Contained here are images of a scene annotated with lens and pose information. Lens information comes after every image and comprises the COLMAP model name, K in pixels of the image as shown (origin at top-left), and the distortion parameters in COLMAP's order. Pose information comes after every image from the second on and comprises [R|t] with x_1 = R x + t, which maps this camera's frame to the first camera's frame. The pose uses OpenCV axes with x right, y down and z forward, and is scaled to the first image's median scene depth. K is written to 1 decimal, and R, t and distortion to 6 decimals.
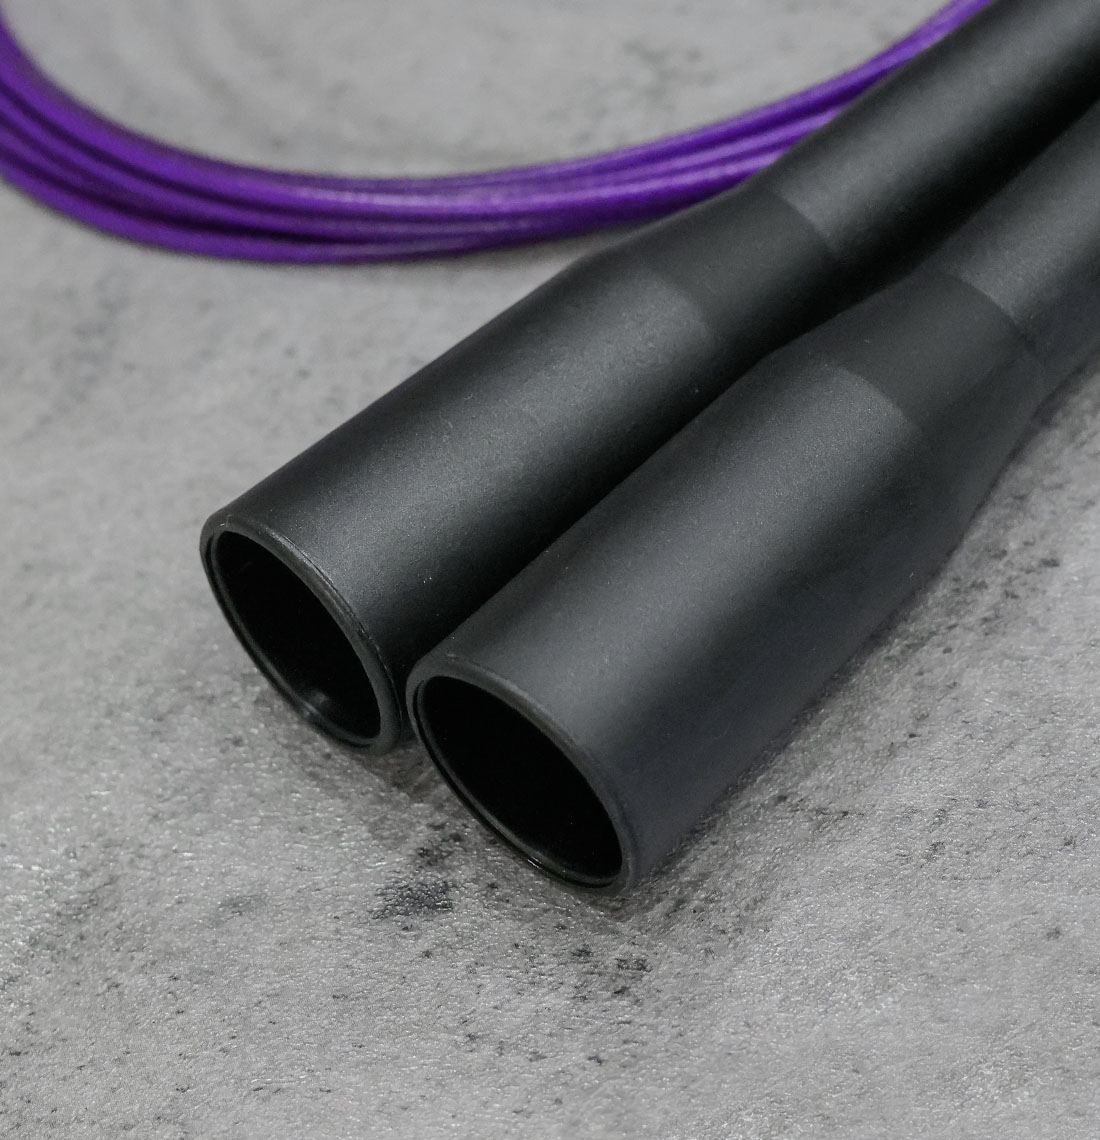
lens RADIAL K [[4132.2, 0, 550.0], [0, 4132.2, 570.0], [0, 0, 1]] dist [-0.066505, 0.144887]
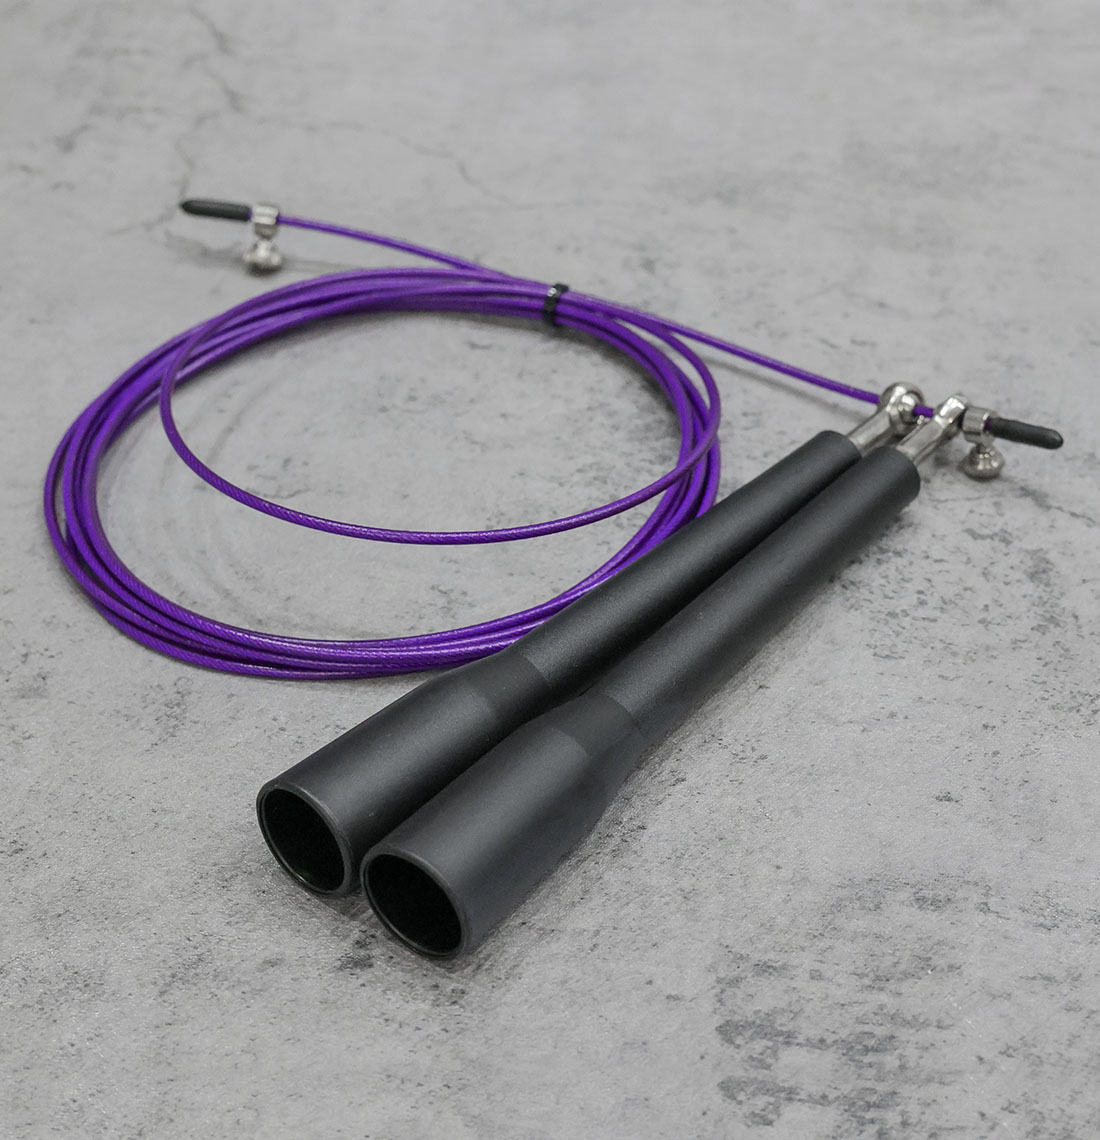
lens RADIAL K [[4132.2, 0, 550.0], [0, 4132.2, 570.0], [0, 0, 1]] dist [-0.066505, 0.144887]
pose [[0.976468, 0.071052, 0.203620, -0.388265], [-0.037117, 0.985448, -0.165873, 0.232257], [-0.212442, 0.154412, 0.964896, -1.144379]]
